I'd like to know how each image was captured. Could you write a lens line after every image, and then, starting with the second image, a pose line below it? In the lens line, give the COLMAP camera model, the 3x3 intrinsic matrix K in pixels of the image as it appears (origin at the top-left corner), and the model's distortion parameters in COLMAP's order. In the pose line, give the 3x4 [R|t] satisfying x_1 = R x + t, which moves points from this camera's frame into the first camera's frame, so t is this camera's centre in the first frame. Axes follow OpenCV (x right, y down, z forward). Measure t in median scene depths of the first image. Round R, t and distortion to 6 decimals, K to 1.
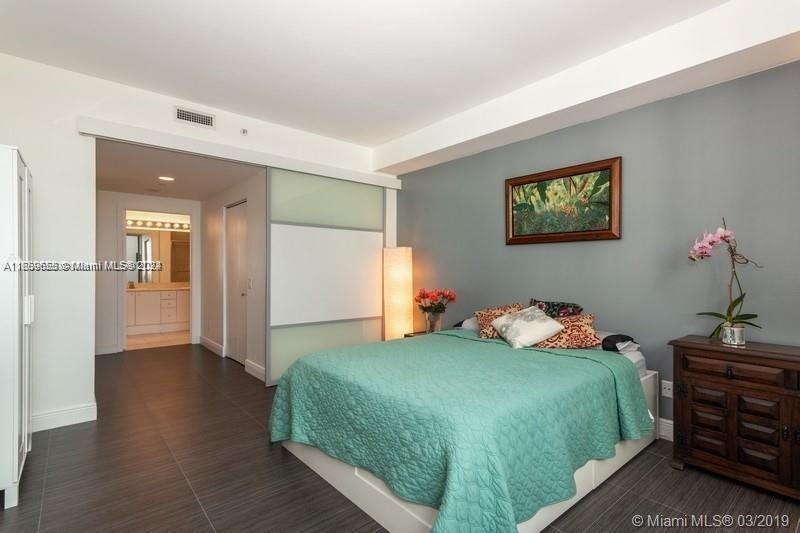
lens RADIAL K [[386.7, 0, 399.6], [0, 386.7, 266.1], [0, 0, 1]] dist [0.035091, 0.000149]
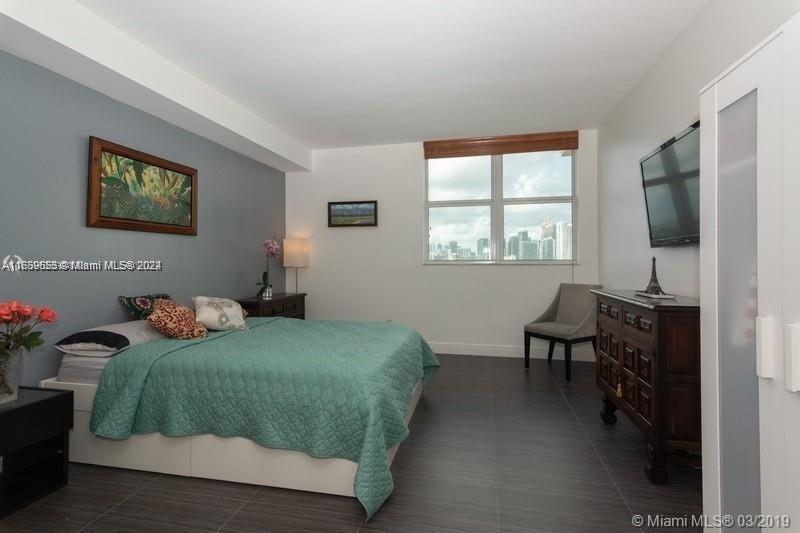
lens RADIAL K [[386.7, 0, 403.0], [0, 386.7, 262.0], [0, 0, 1]] dist [0.035091, 0.000149]
pose [[-0.613366, -0.000493, 0.789799, -0.723614], [0.004128, 0.999984, 0.003830, 0.011245], [-0.789788, 0.005610, -0.613354, 1.092735]]
